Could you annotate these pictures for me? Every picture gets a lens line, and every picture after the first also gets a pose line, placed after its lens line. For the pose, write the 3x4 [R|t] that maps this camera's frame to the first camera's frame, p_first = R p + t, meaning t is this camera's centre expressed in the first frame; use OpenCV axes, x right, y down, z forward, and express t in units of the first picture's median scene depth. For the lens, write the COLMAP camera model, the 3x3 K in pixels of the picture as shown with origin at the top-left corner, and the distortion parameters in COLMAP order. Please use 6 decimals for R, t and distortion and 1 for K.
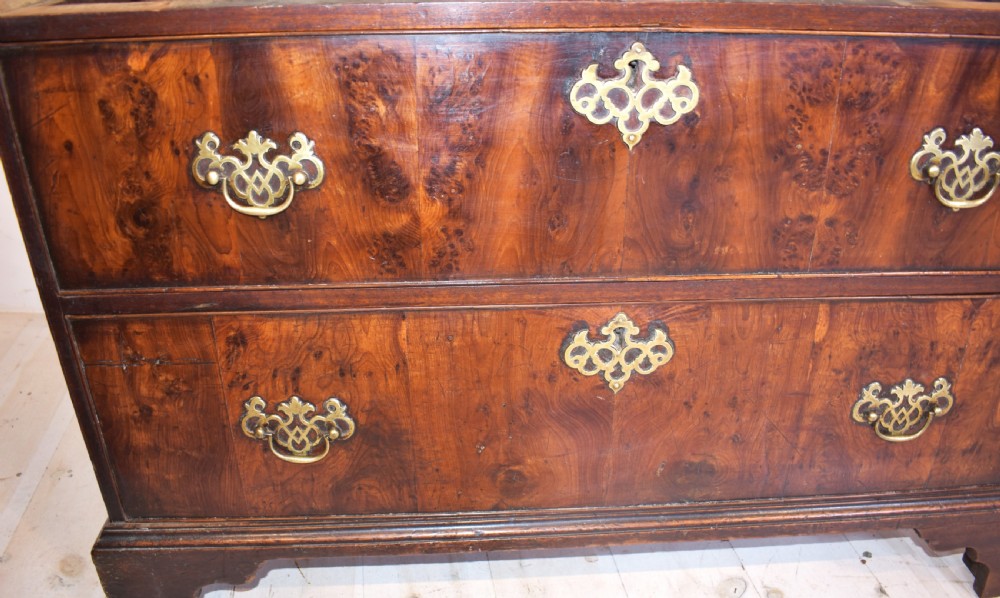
lens RADIAL K [[842.4, 0, 499.8], [0, 842.4, 347.1], [0, 0, 1]] dist [-0.102020, 0.010051]
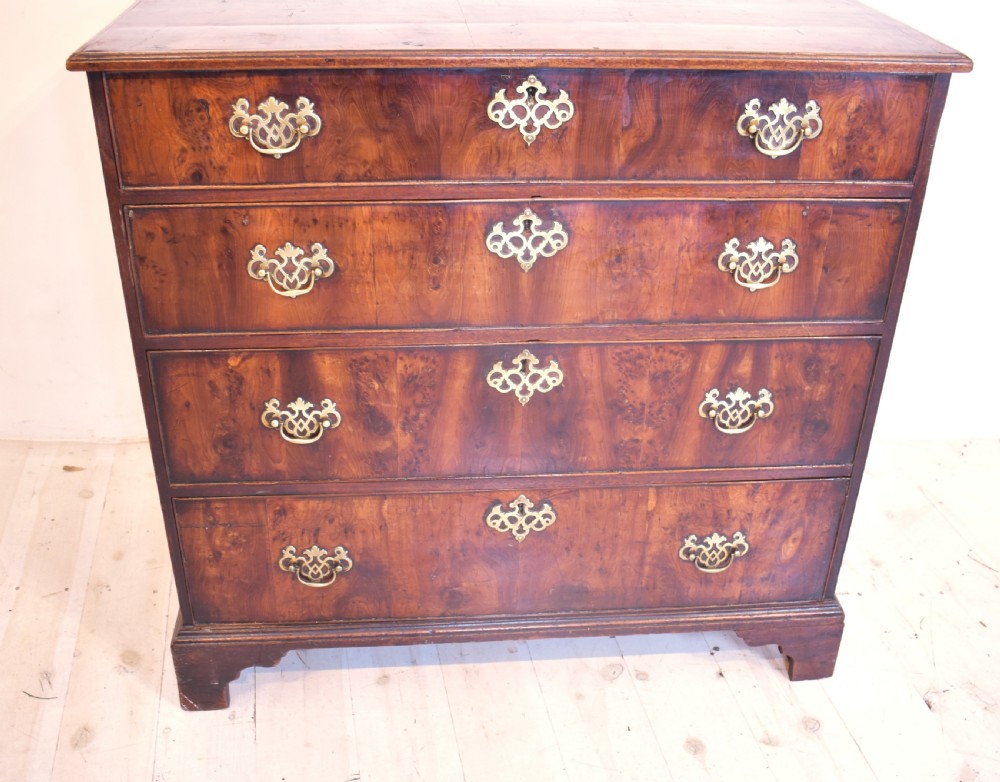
lens RADIAL K [[1148.2, 0, 466.8], [0, 1148.2, 449.1], [0, 0, 1]] dist [-0.100298, 0.000000]
pose [[0.999904, 0.001372, 0.013822, 0.010082], [-0.002154, 0.998385, 0.056766, -0.253559], [-0.013722, -0.056790, 0.998292, -1.181954]]
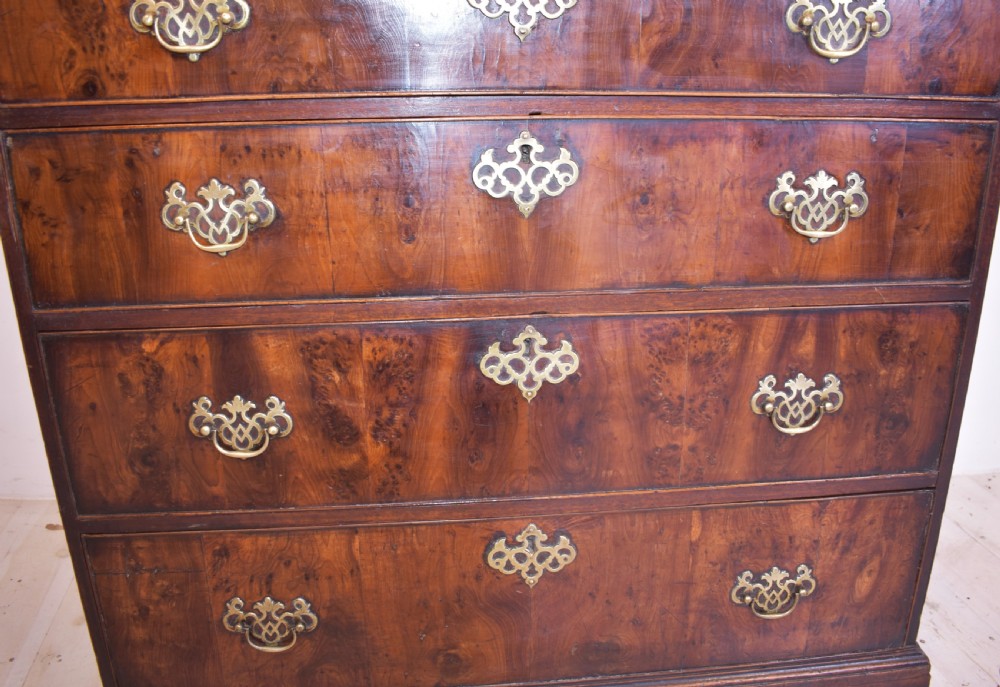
lens RADIAL K [[887.7, 0, 515.3], [0, 887.7, 348.7], [0, 0, 1]] dist [-0.107608, 0.019197]
pose [[0.998999, -0.018435, 0.040750, 0.072653], [0.024807, 0.986498, -0.161883, -0.086541], [-0.037215, 0.162732, 0.985968, -0.339069]]
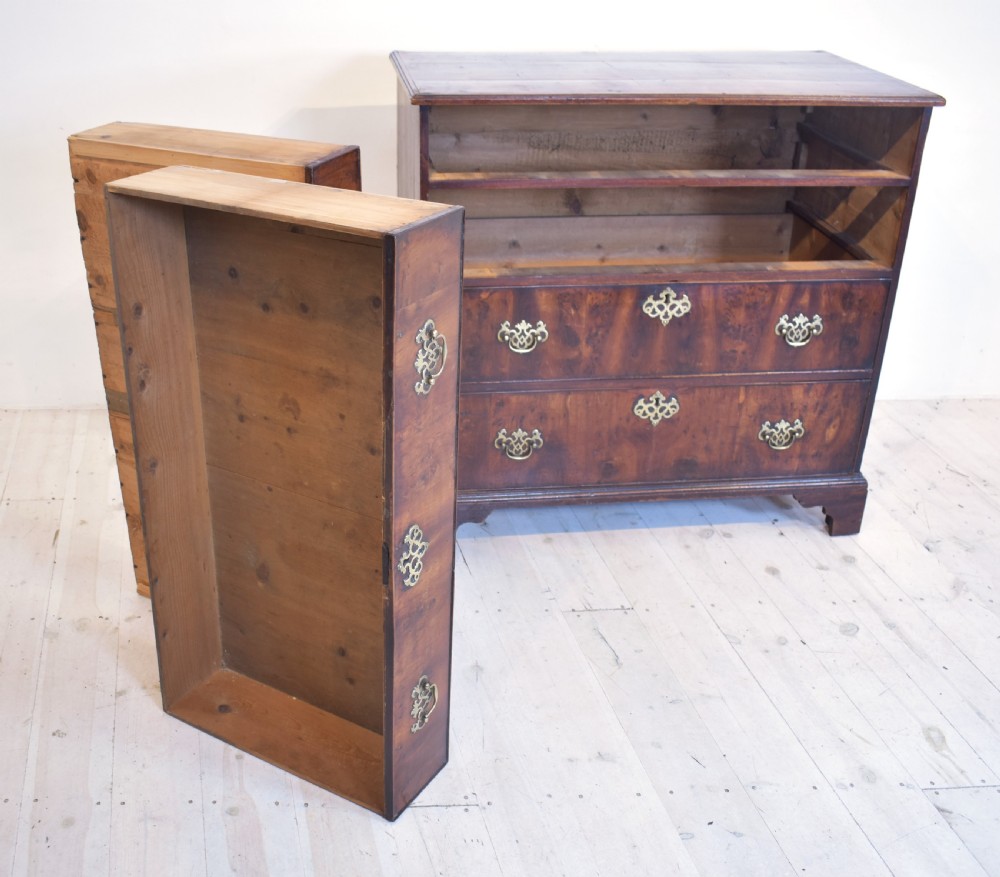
lens RADIAL K [[1220.3, 0, 388.6], [0, 1220.3, 532.3], [0, 0, 1]] dist [-0.102476, 0.000000]
pose [[0.999630, -0.017406, 0.020912, -0.714148], [0.016923, 0.999591, 0.023070, 0.273368], [-0.021305, -0.022708, 0.999515, -2.487937]]
